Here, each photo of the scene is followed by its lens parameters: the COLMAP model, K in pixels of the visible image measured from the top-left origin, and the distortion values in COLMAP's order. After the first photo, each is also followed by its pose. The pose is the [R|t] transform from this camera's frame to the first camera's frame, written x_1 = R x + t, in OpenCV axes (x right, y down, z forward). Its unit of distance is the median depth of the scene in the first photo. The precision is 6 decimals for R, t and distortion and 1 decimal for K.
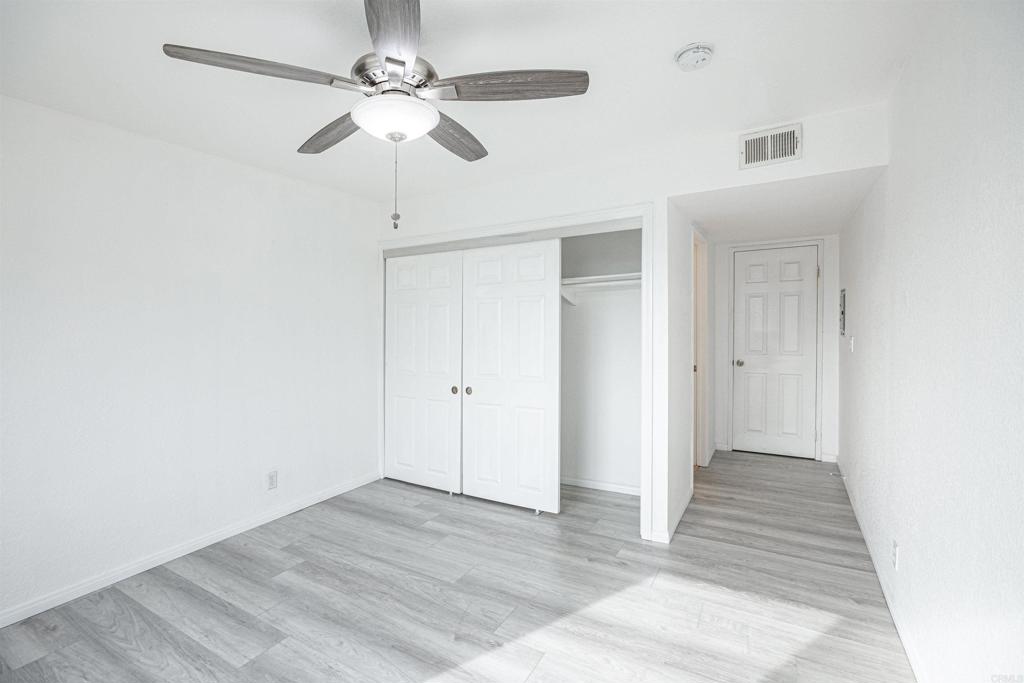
lens RADIAL K [[457.5, 0, 512.0], [0, 457.5, 341.5], [0, 0, 1]] dist [-0.000463, -0.000042]
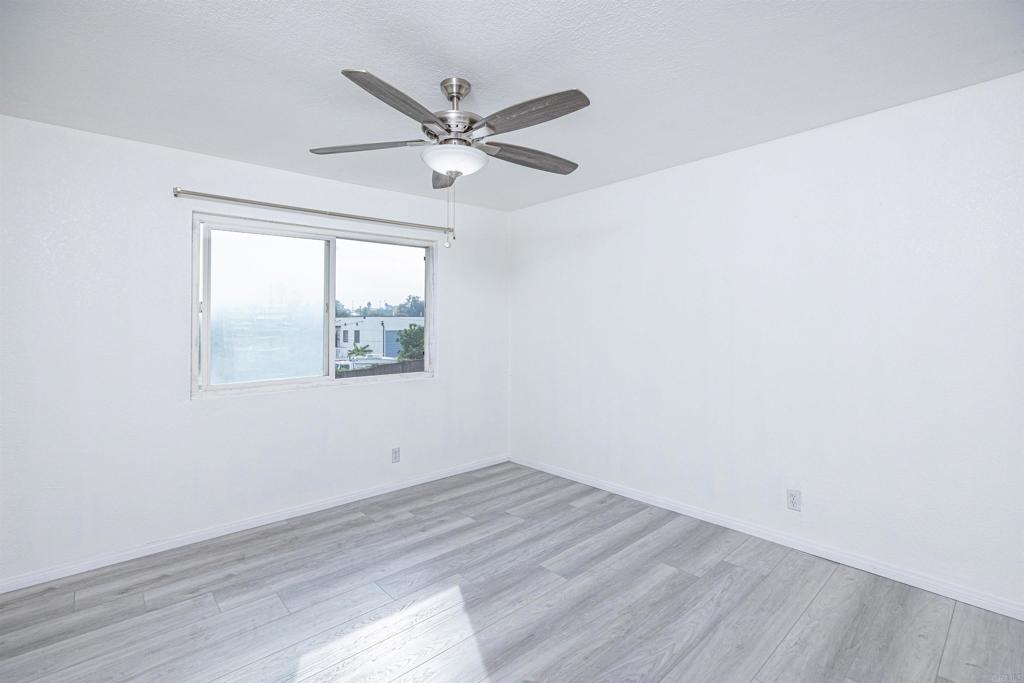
lens RADIAL K [[479.3, 0, 509.8], [0, 479.3, 308.7], [0, 0, 1]] dist [-0.002344, 0.000333]
pose [[-0.298179, -0.000695, -0.954510, 0.620325], [-0.016496, 0.999854, 0.004425, -0.058180], [0.954367, 0.017065, -0.298147, 0.994371]]
